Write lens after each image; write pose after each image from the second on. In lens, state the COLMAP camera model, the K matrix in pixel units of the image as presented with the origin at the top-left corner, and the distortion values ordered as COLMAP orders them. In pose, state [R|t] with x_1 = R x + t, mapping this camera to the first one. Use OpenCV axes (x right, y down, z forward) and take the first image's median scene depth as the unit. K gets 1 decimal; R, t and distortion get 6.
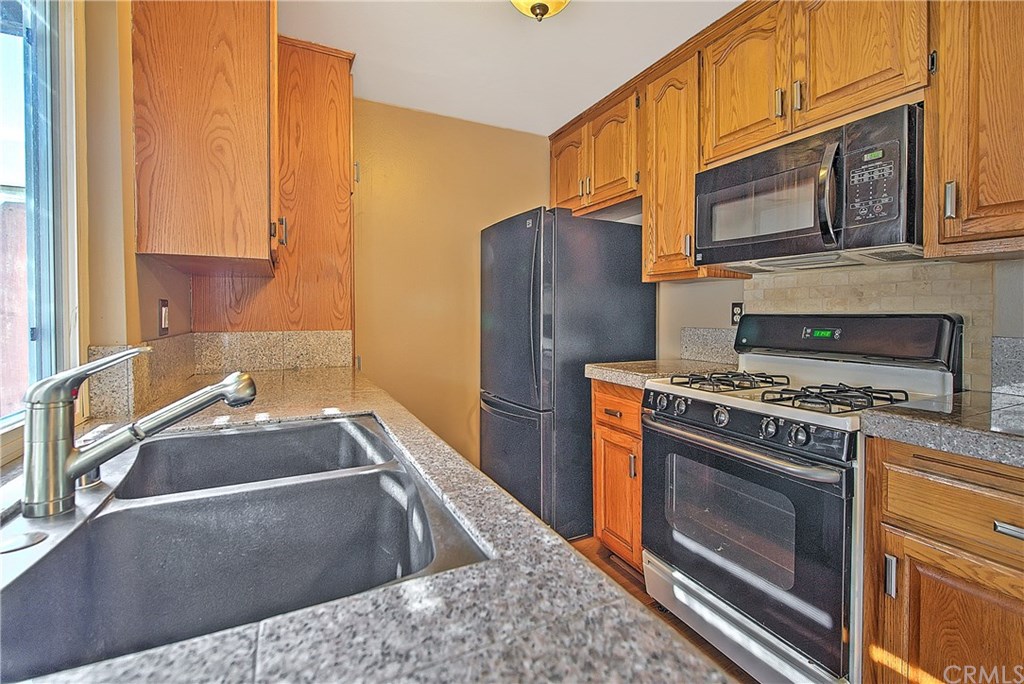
lens RADIAL K [[447.1, 0, 511.4], [0, 447.1, 317.7], [0, 0, 1]] dist [-0.001141, -0.000089]
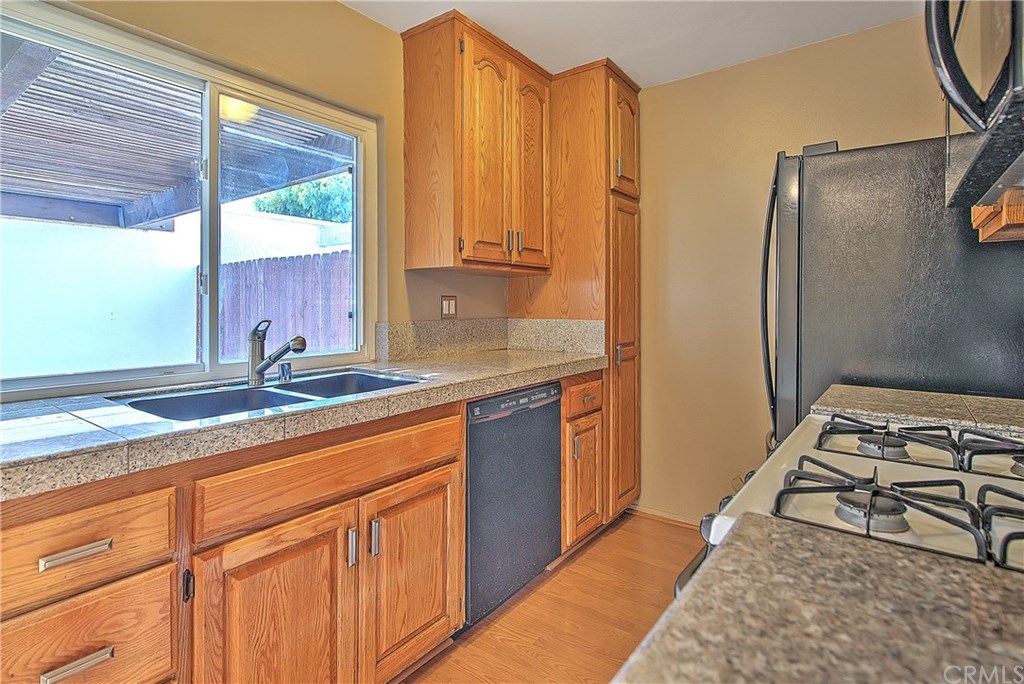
lens RADIAL K [[504.7, 0, 513.2], [0, 504.7, 303.7], [0, 0, 1]] dist [0.001194, 0.000145]
pose [[0.448836, -0.001611, -0.893613, 0.700800], [-0.012480, 0.999890, -0.008071, 0.001151], [0.893527, 0.014775, 0.448766, 0.318905]]
